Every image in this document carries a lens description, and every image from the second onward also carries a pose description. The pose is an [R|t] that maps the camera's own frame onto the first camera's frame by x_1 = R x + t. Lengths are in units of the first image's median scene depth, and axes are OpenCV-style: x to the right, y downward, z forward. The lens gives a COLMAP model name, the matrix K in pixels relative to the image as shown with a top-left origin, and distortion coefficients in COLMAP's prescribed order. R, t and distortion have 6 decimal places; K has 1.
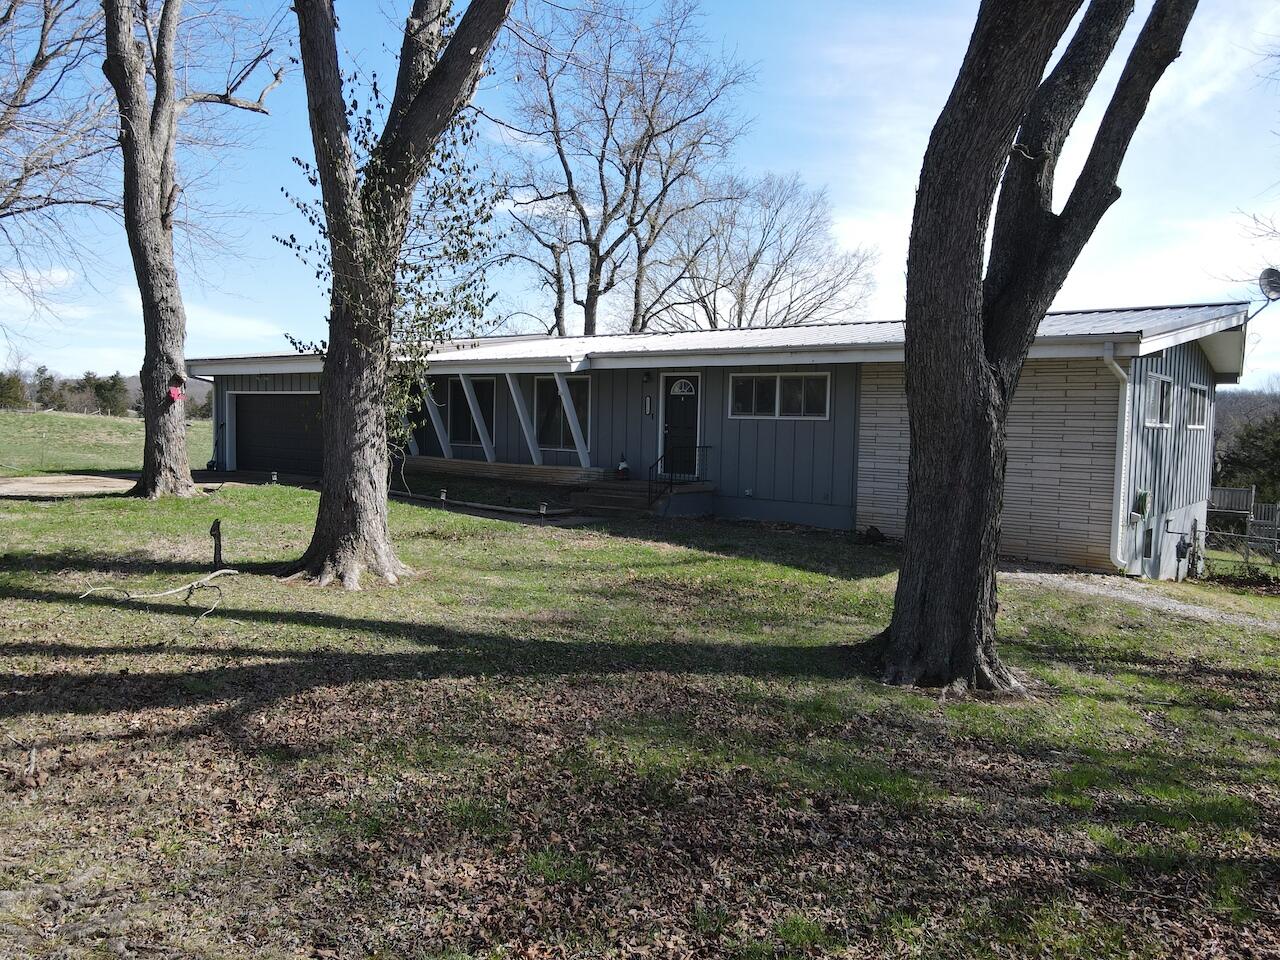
lens RADIAL K [[941.8, 0, 639.1], [0, 941.8, 478.9], [0, 0, 1]] dist [0.007610, 0.004901]
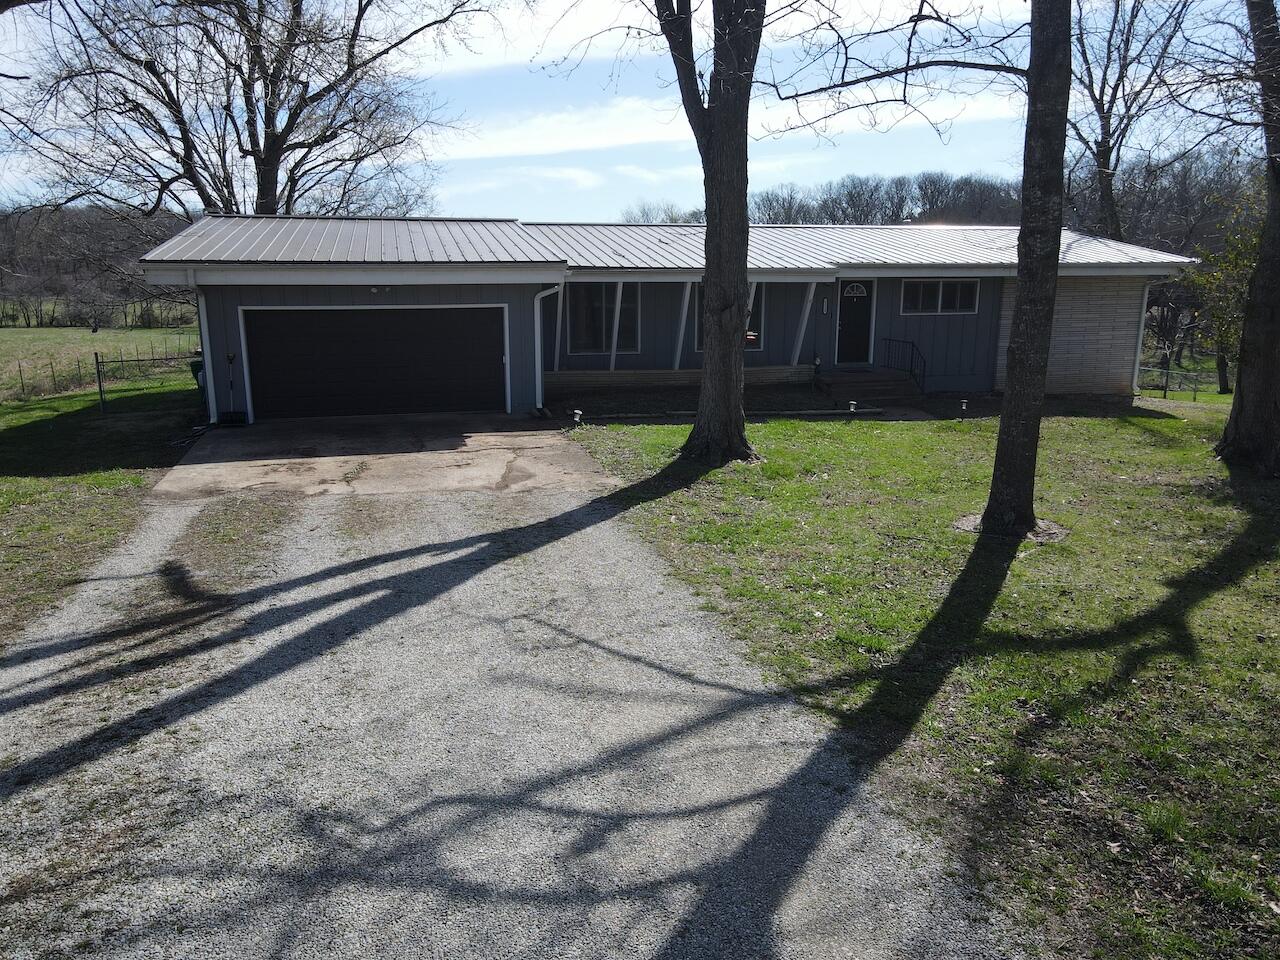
lens RADIAL K [[941.8, 0, 634.4], [0, 941.8, 482.7], [0, 0, 1]] dist [0.007610, 0.004901]
pose [[0.603761, -0.204162, 0.770578, -1.170179], [0.061874, 0.975733, 0.210038, -0.136014], [-0.794760, -0.079134, 0.601742, 0.515147]]
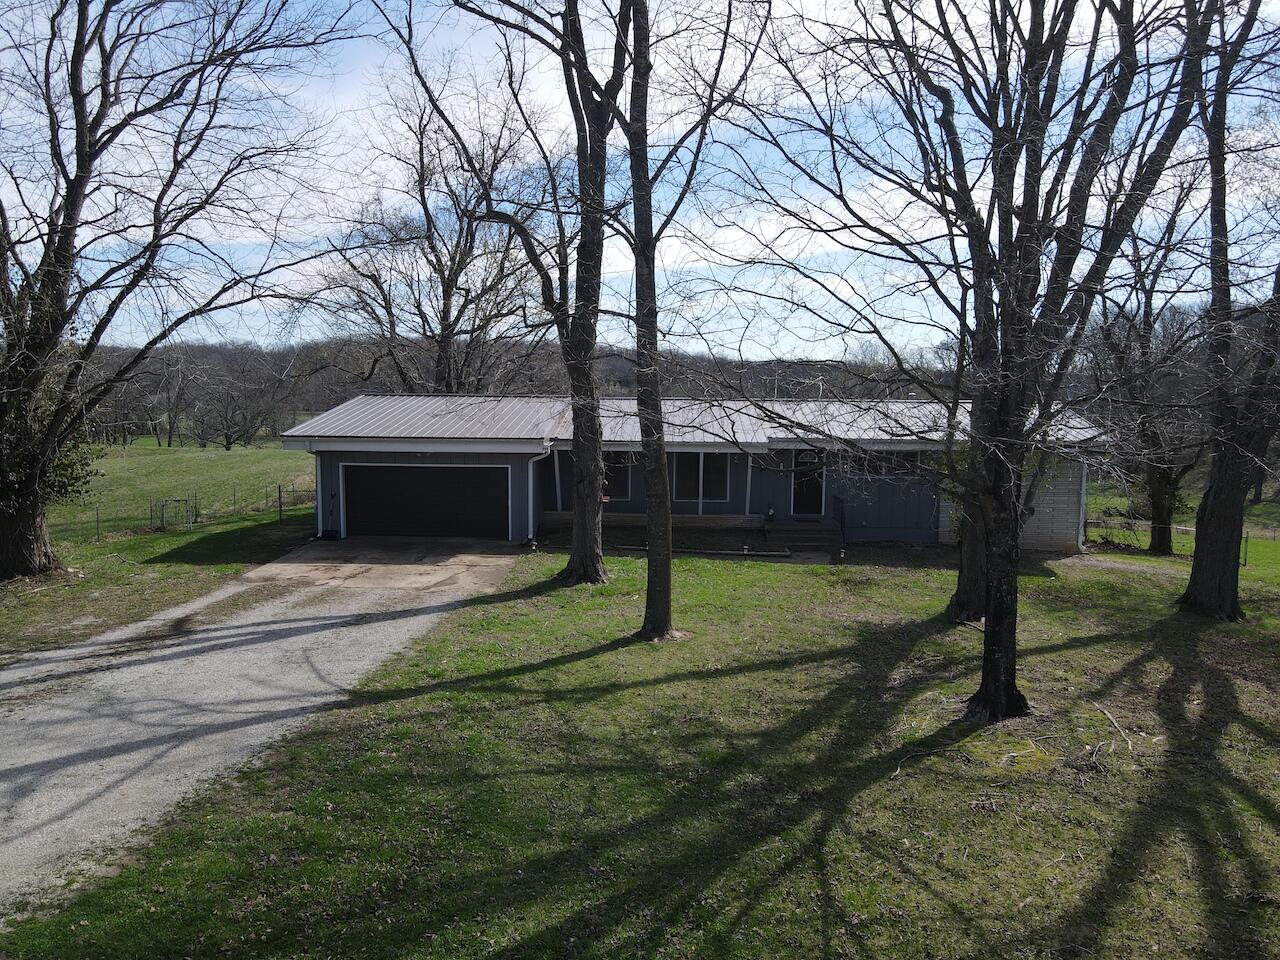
lens RADIAL K [[941.8, 0, 644.9], [0, 941.8, 476.4], [0, 0, 1]] dist [0.007610, 0.004901]
pose [[0.805333, -0.075517, 0.587993, -1.124464], [0.045724, 0.996811, 0.065398, -0.188758], [-0.591057, -0.025782, 0.806218, -0.067353]]
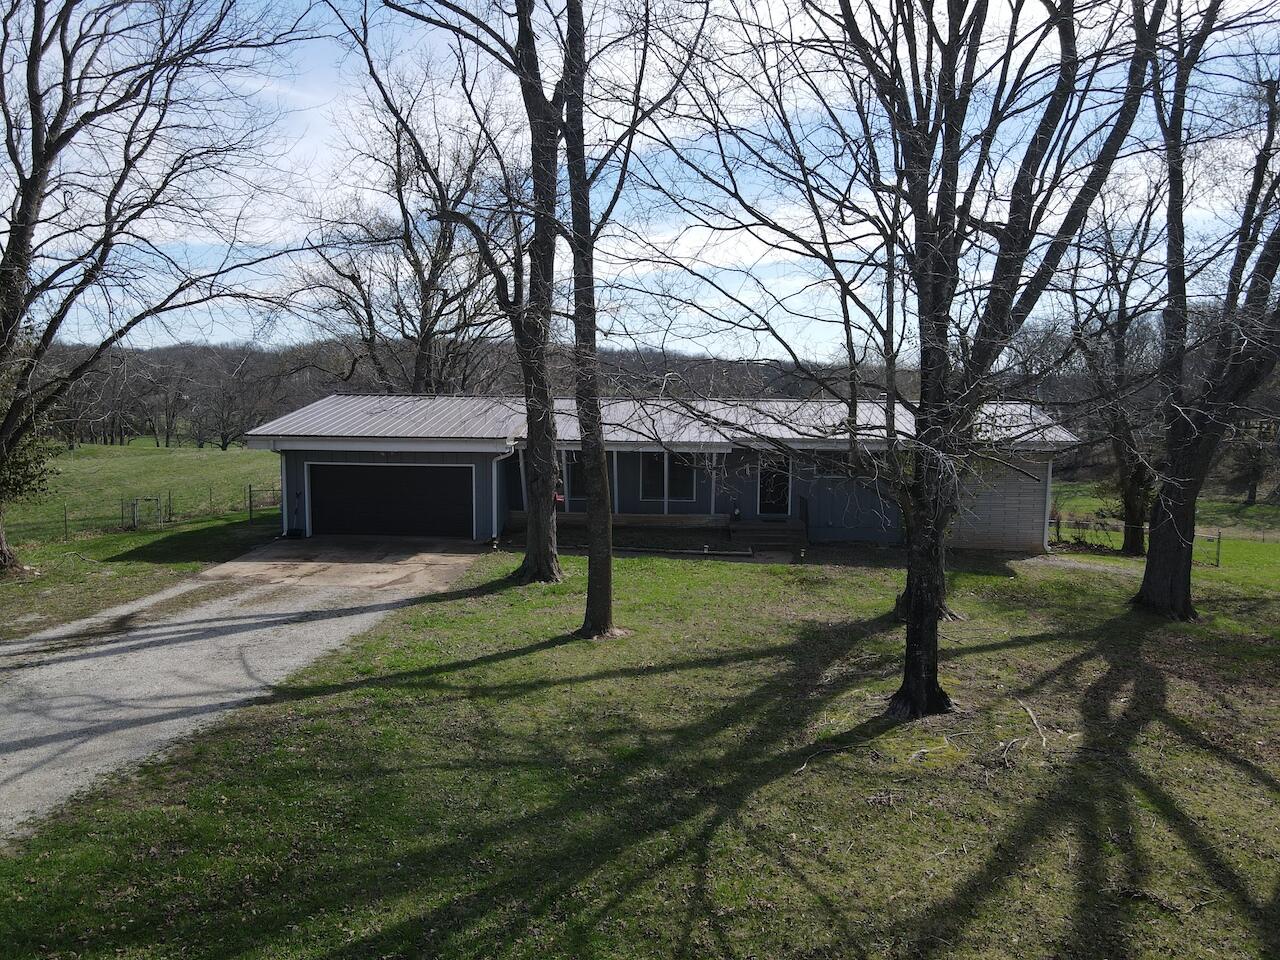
lens RADIAL K [[941.8, 0, 644.2], [0, 941.8, 477.1], [0, 0, 1]] dist [0.007610, 0.004901]
pose [[0.807617, -0.074104, 0.585033, -1.076241], [0.044723, 0.996913, 0.064537, -0.183182], [-0.588009, -0.025957, 0.808438, -0.106700]]
